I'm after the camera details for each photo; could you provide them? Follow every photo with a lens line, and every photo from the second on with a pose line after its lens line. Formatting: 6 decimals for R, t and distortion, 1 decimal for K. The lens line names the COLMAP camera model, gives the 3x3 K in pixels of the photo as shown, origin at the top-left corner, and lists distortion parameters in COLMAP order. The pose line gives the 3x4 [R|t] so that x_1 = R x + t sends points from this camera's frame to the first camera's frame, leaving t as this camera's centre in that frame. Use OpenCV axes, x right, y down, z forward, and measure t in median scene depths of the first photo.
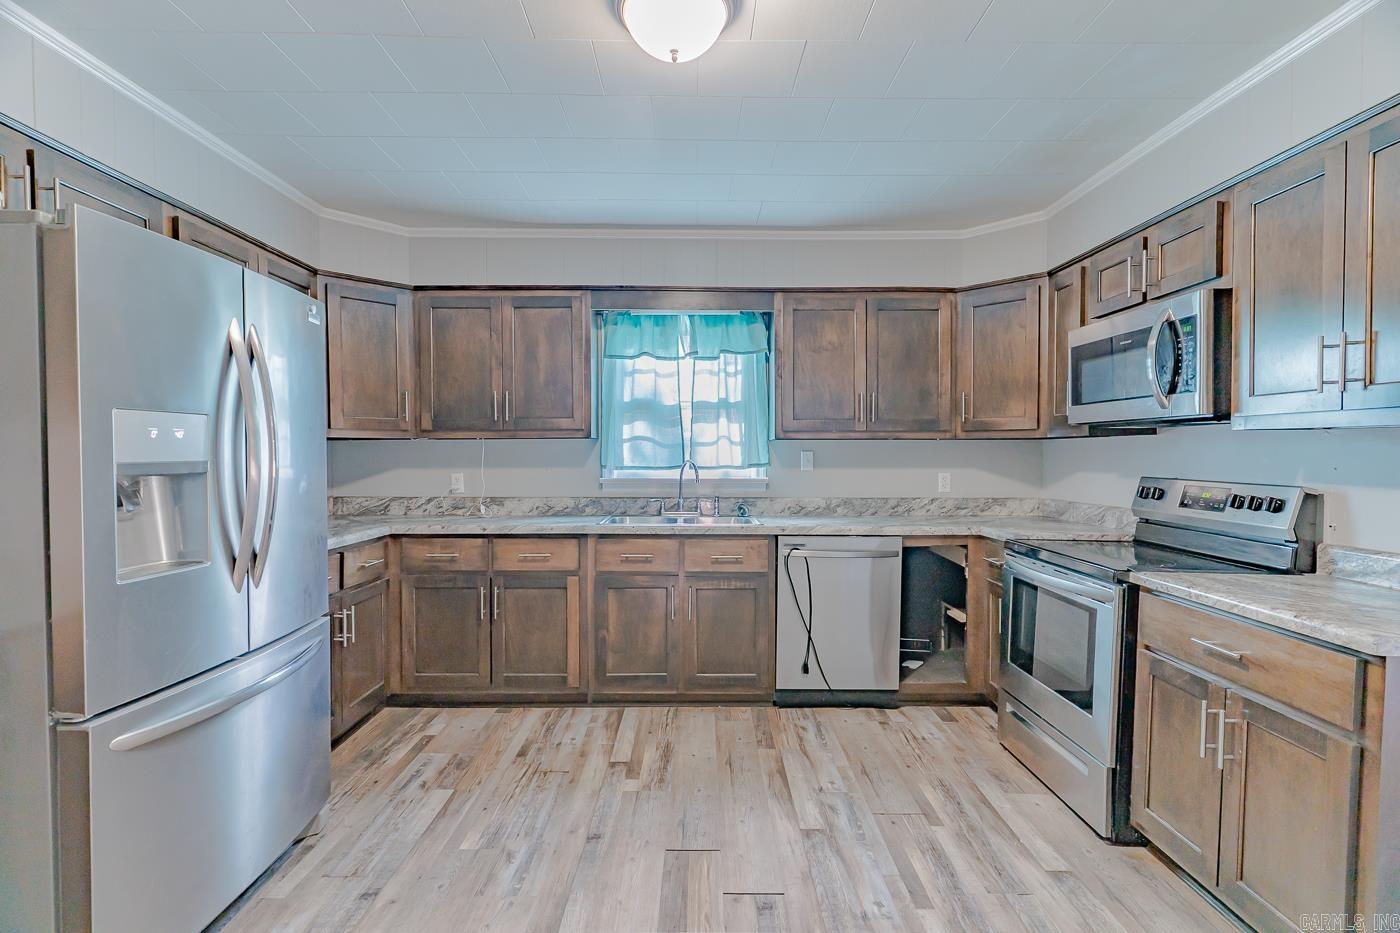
lens RADIAL K [[671.8, 0, 700.0], [0, 671.8, 466.5], [0, 0, 1]] dist [0.001710, 0.000326]
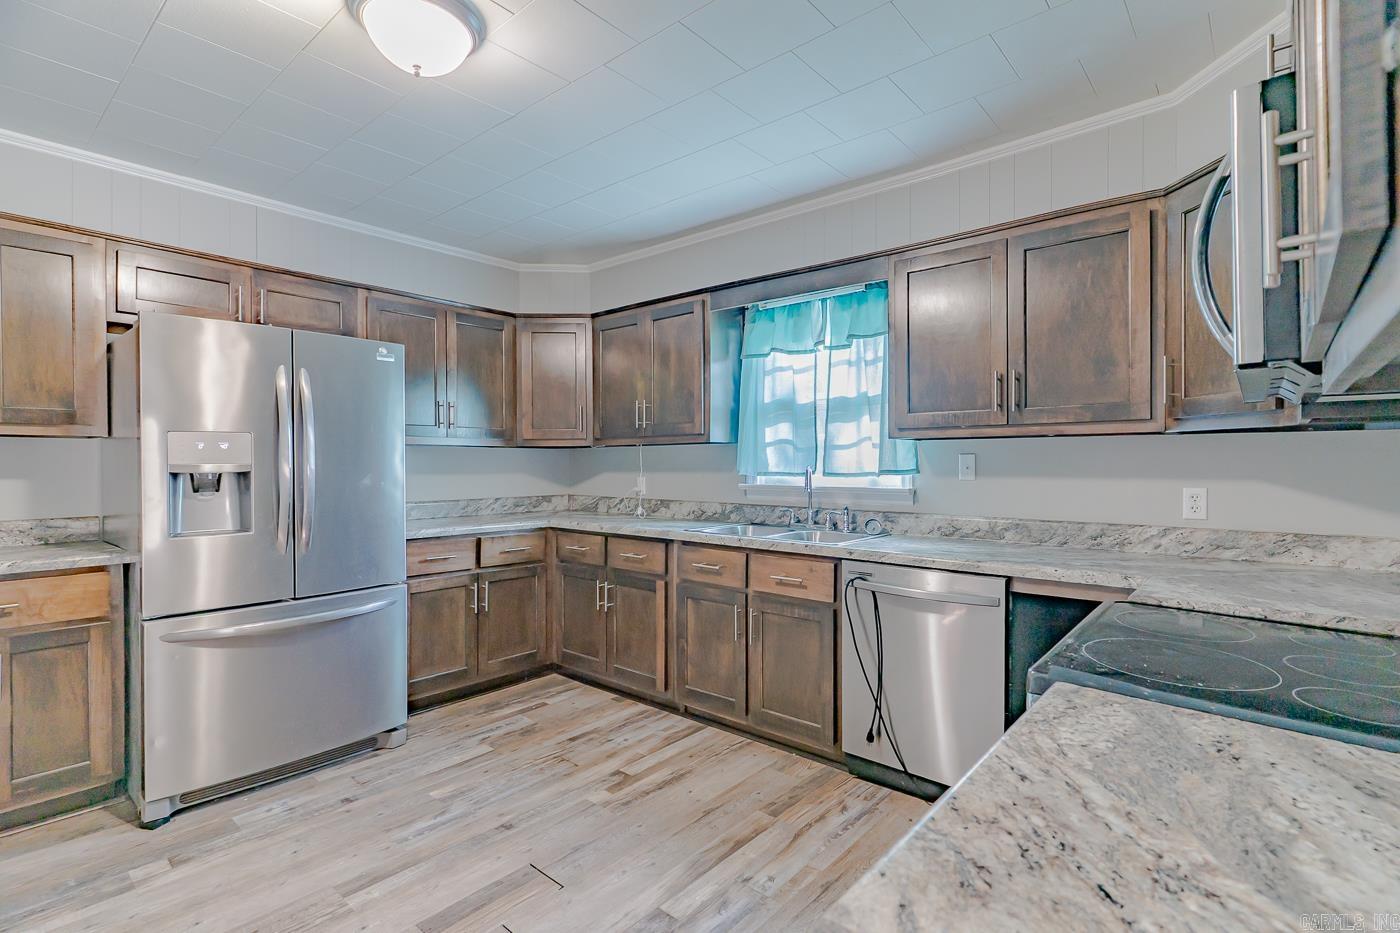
lens RADIAL K [[673.4, 0, 699.2], [0, 673.4, 461.8], [0, 0, 1]] dist [0.000322, -0.000197]
pose [[0.748456, -0.000572, -0.663185, 0.517011], [-0.010458, 0.999865, -0.012666, -0.001830], [0.663102, 0.016416, 0.748349, 0.279189]]
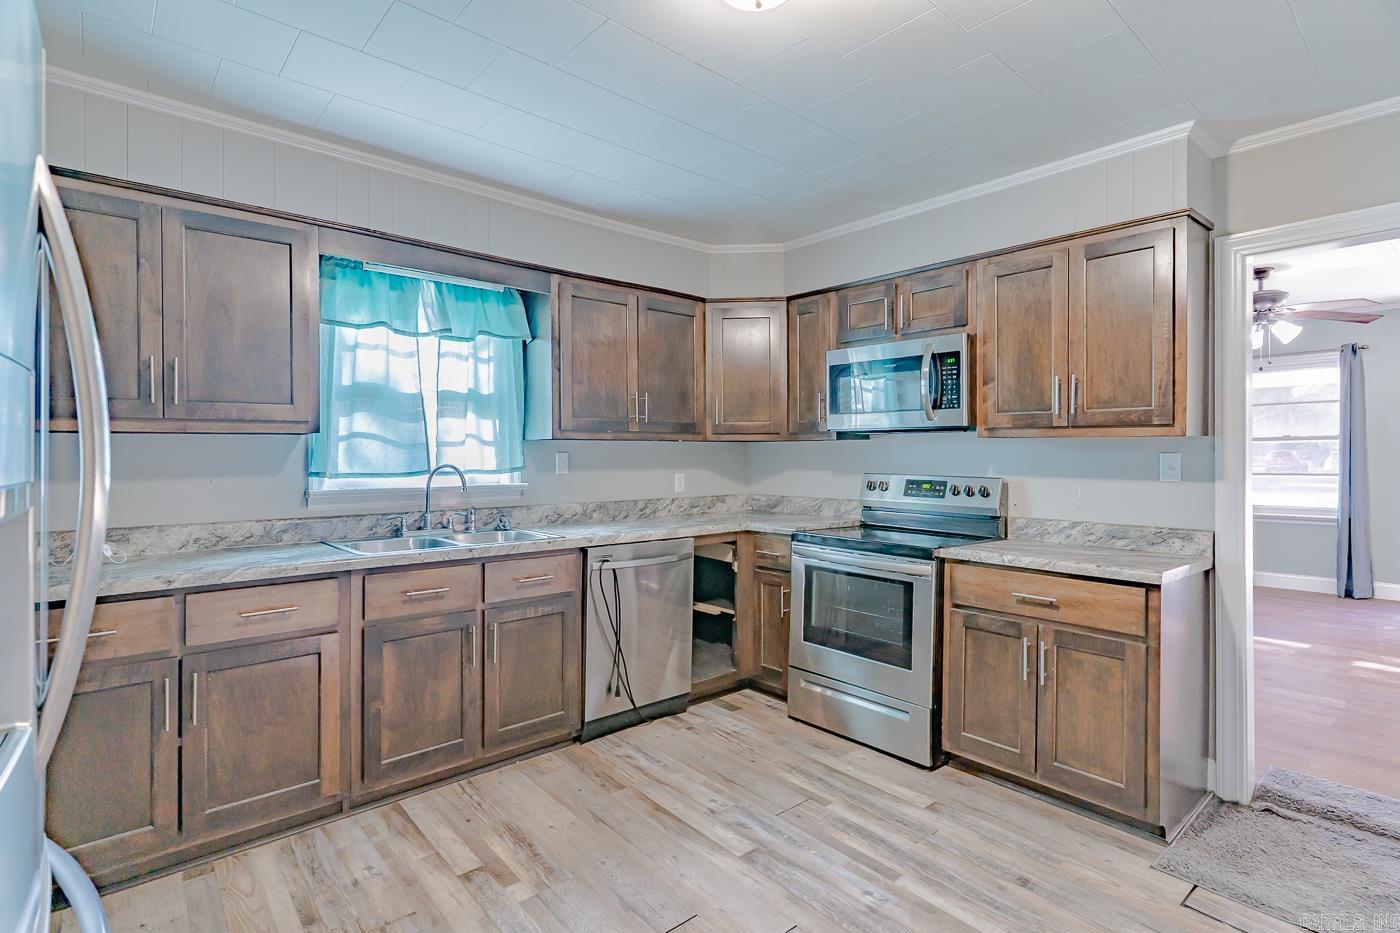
lens RADIAL K [[688.6, 0, 708.4], [0, 688.6, 450.5], [0, 0, 1]] dist [0.001791, 0.000153]
pose [[0.753059, 0.001233, 0.657951, -0.359101], [0.014092, 0.999739, -0.018002, -0.007222], [-0.657802, 0.022829, 0.752845, 0.203765]]
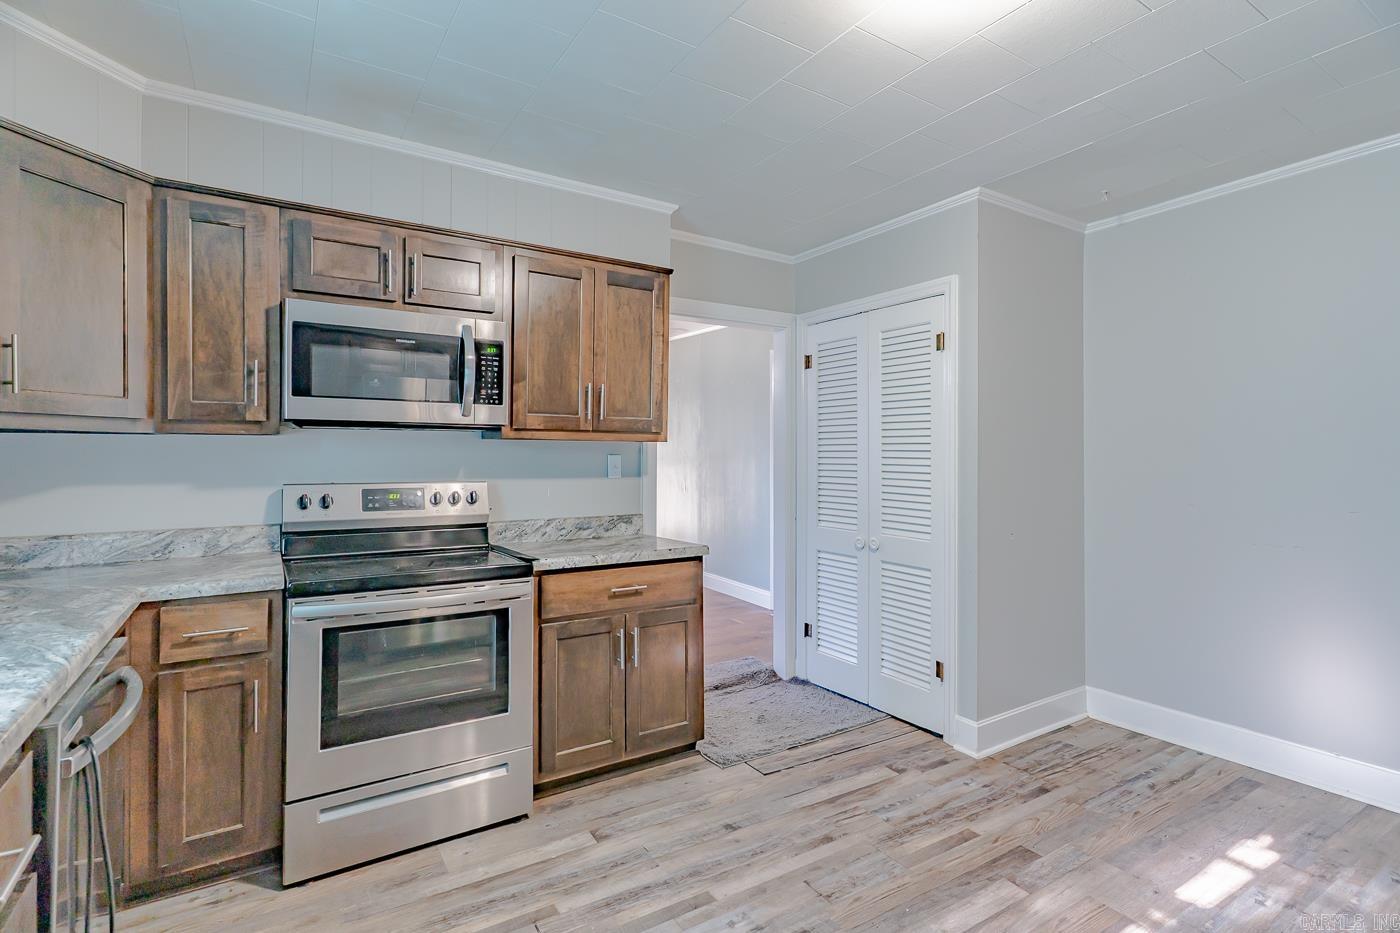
lens RADIAL K [[671.7, 0, 696.9], [0, 671.7, 451.5], [0, 0, 1]] dist [-0.001236, -0.000066]
pose [[-0.530747, 0.003208, 0.847524, -0.308756], [0.016084, 0.999851, 0.006287, -0.021026], [-0.847378, 0.016969, -0.530719, 0.900871]]
